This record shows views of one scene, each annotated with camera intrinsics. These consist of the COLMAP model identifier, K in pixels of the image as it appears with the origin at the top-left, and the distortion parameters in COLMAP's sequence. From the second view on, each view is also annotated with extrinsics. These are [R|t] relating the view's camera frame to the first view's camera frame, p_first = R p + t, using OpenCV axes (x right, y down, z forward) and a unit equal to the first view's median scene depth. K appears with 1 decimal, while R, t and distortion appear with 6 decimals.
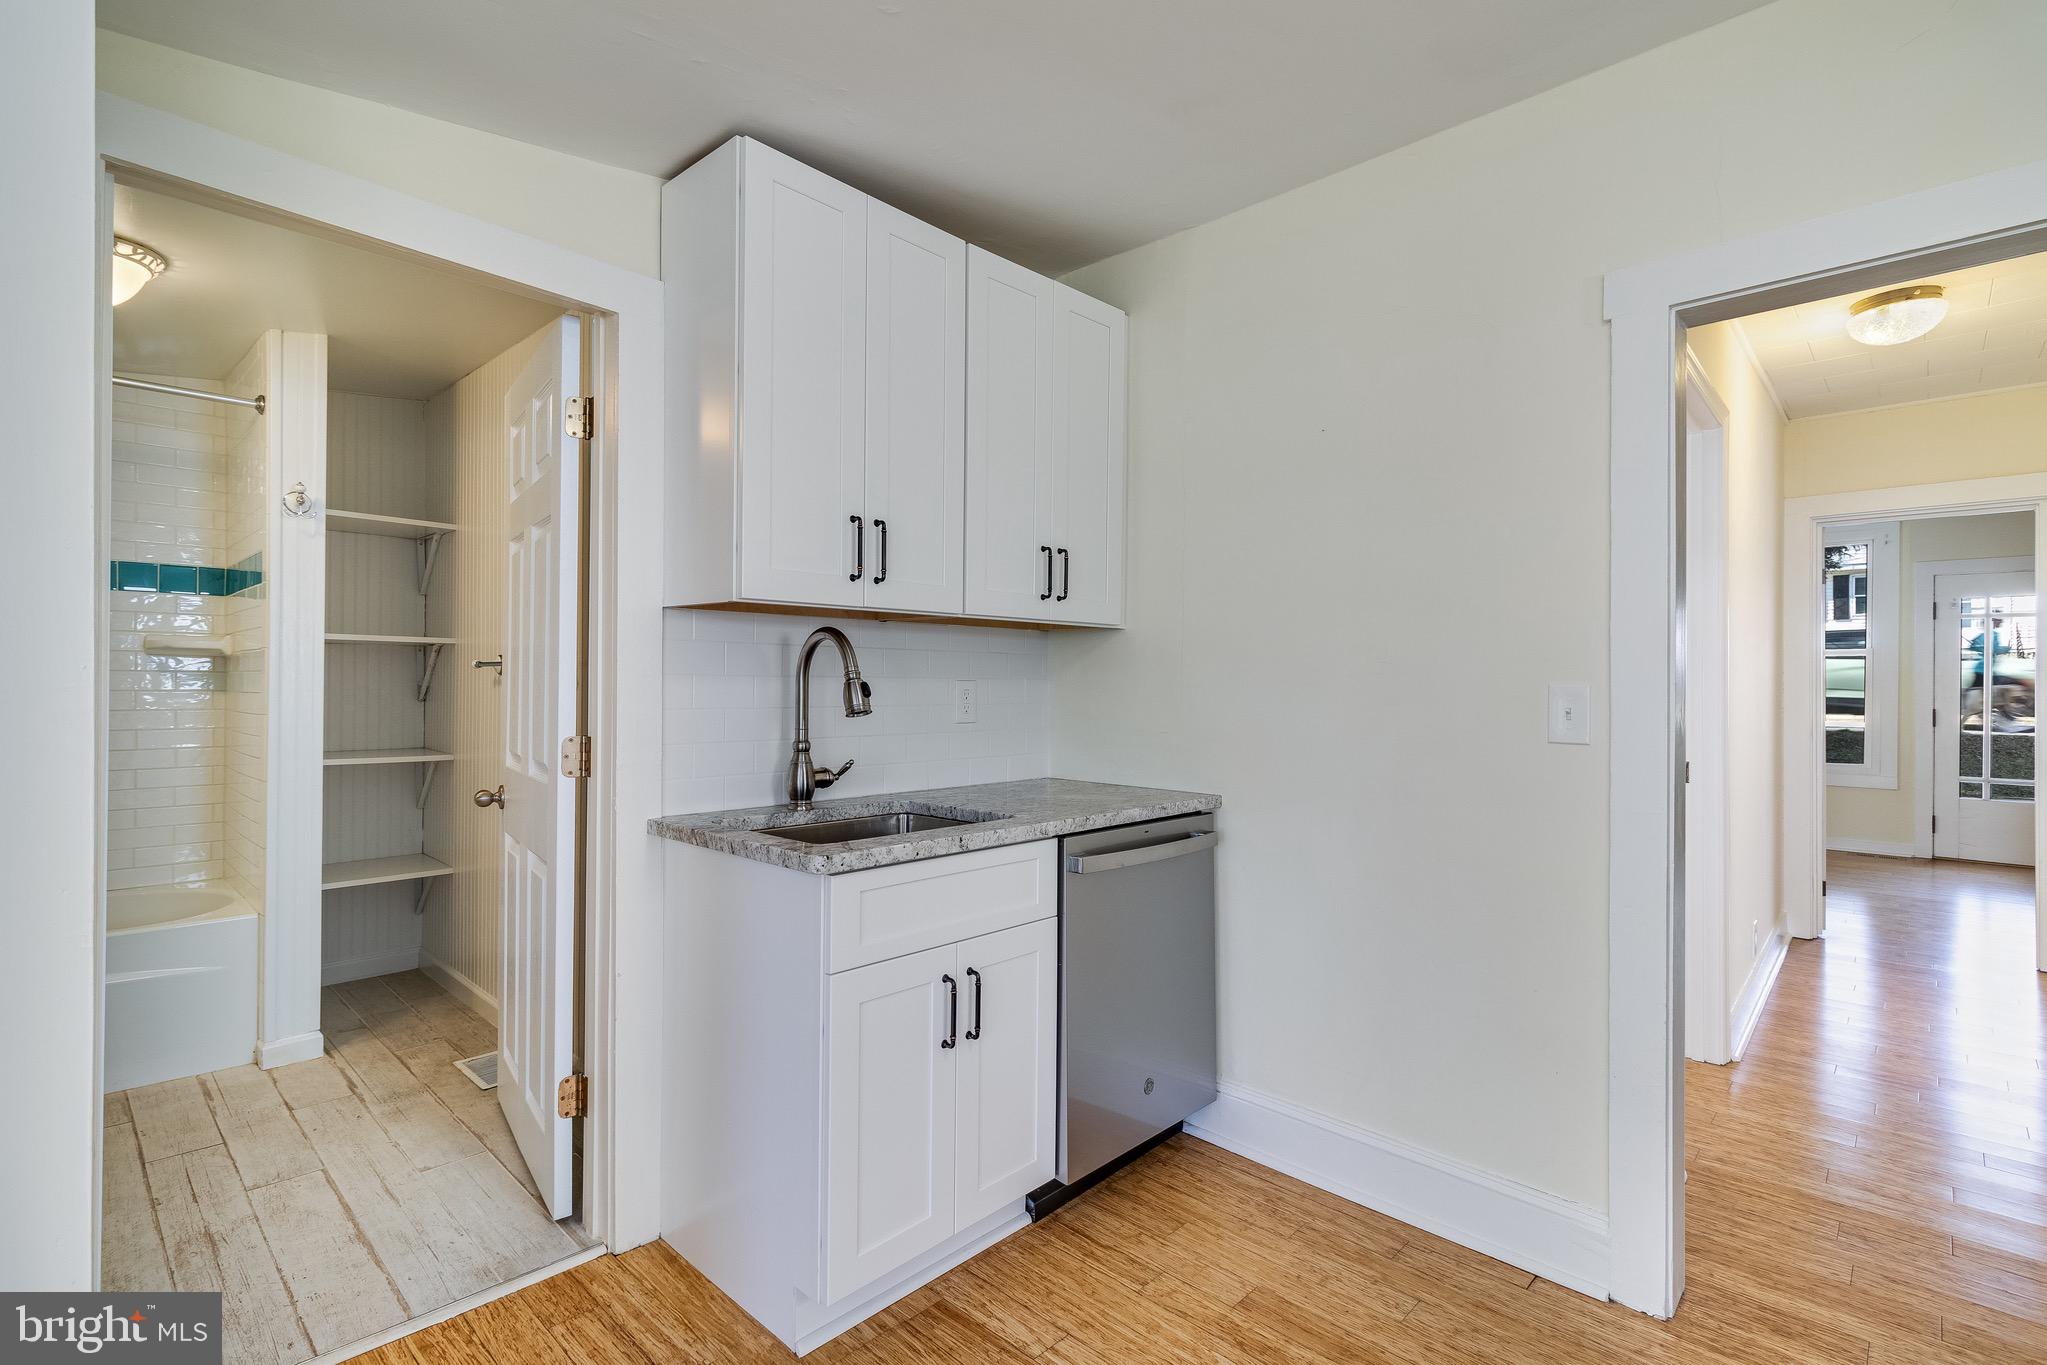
lens RADIAL K [[950.0, 0, 1023.4], [0, 950.0, 679.0], [0, 0, 1]] dist [0.002477, -0.000139]
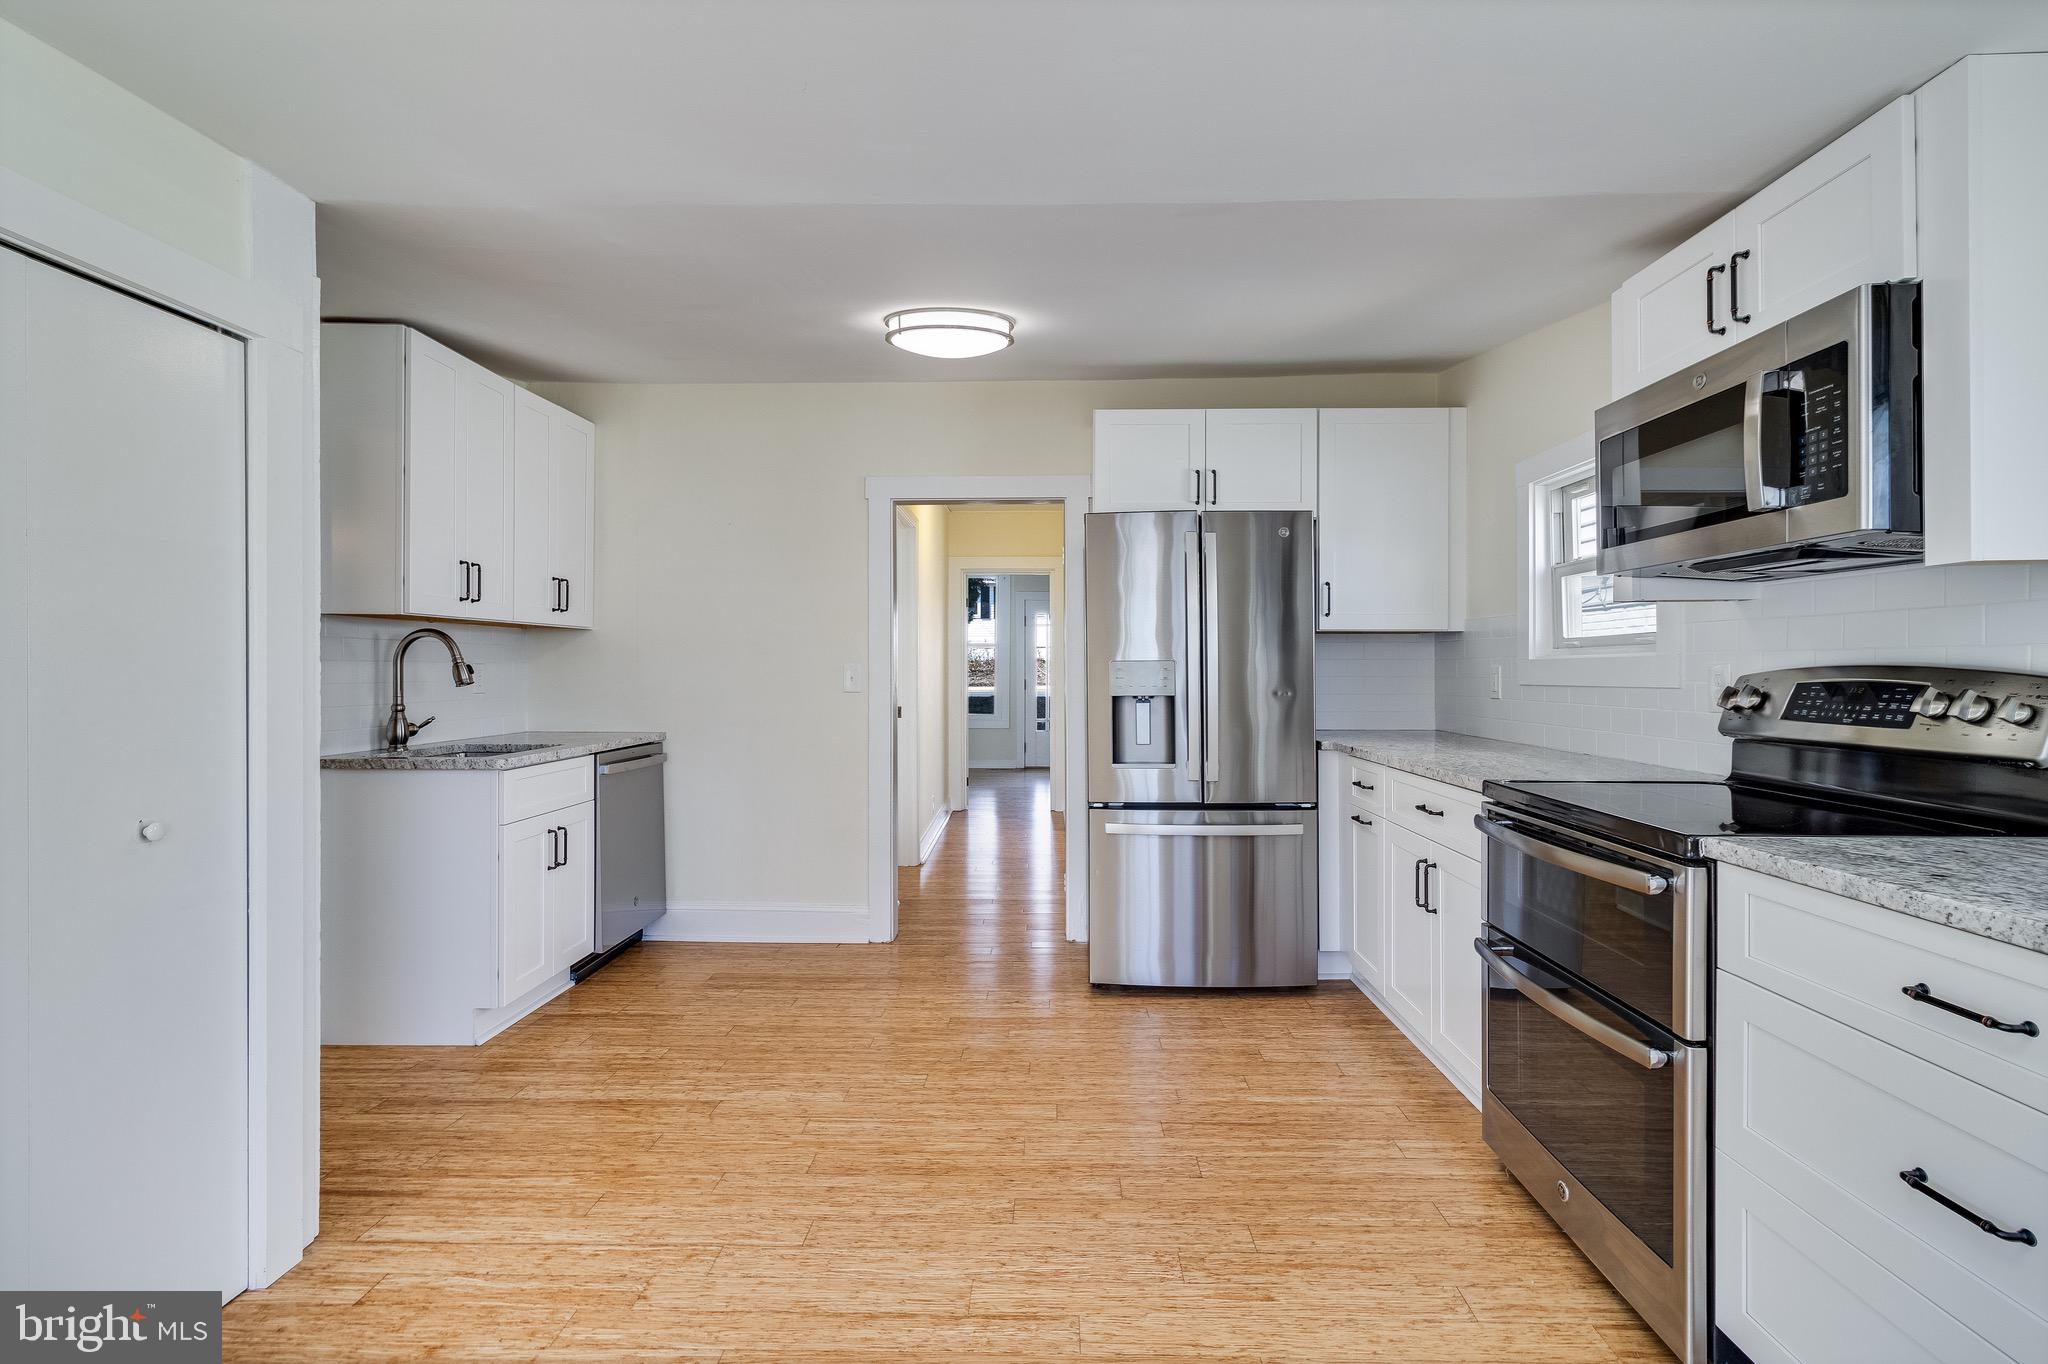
lens RADIAL K [[951.5, 0, 1039.6], [0, 951.5, 671.6], [0, 0, 1]] dist [-0.001432, -0.000803]
pose [[0.733927, -0.008580, 0.679174, -0.505703], [0.001525, 0.999938, 0.010985, -0.000667], [-0.679227, -0.007027, 0.733895, -0.760969]]
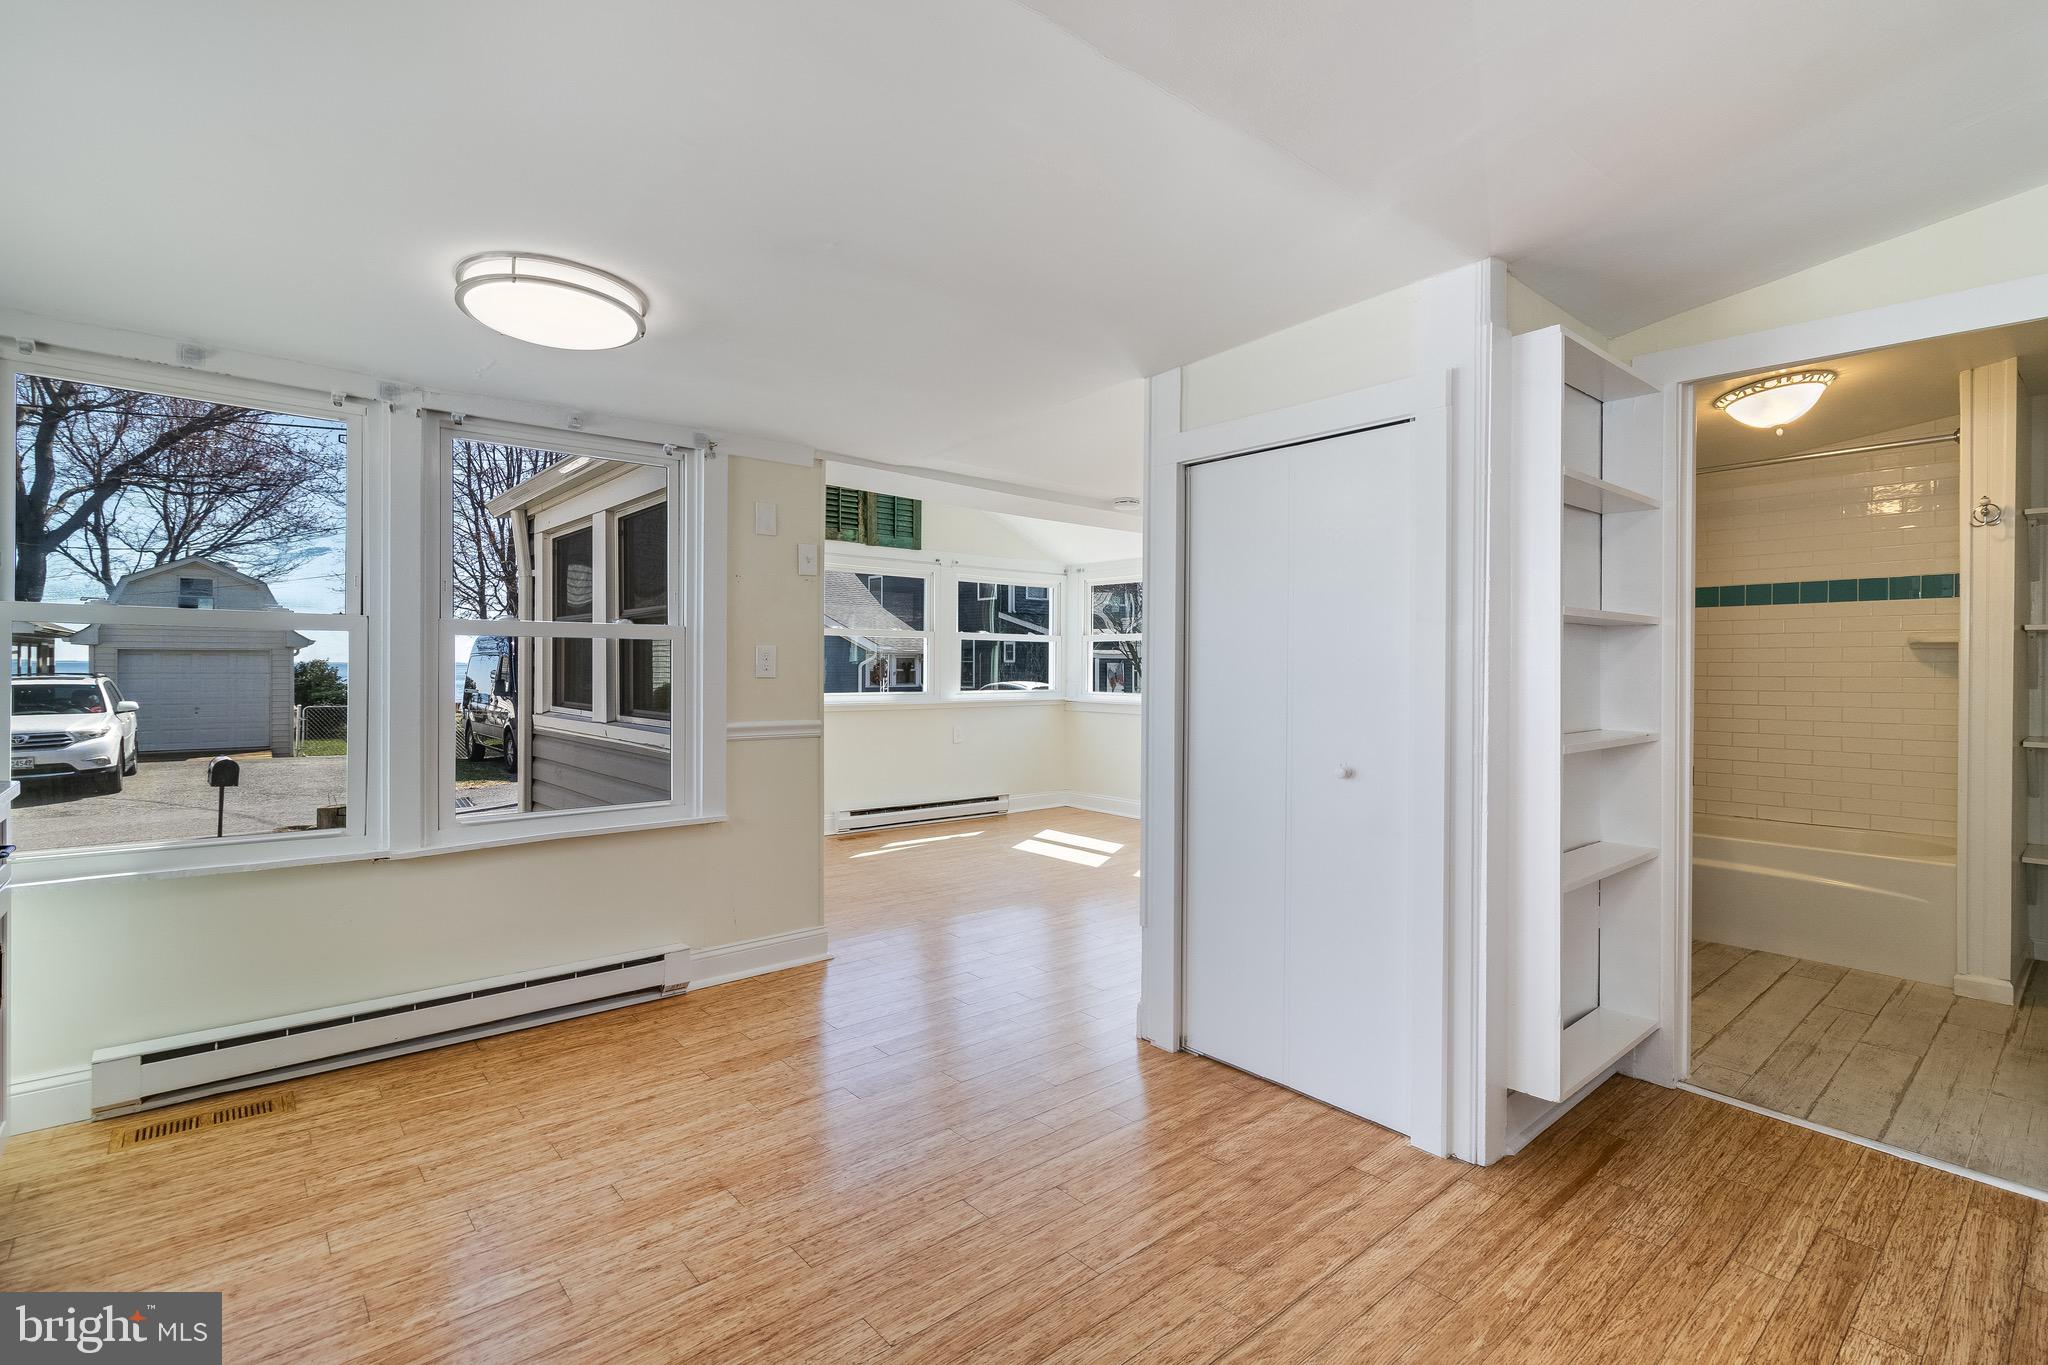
lens RADIAL K [[945.5, 0, 1045.4], [0, 945.5, 673.2], [0, 0, 1]] dist [0.003031, 0.000745]
pose [[-0.087738, -0.002717, -0.996140, 0.627544], [0.001396, 0.999995, -0.002851, 0.012418], [0.996143, -0.001641, -0.087733, -0.038972]]
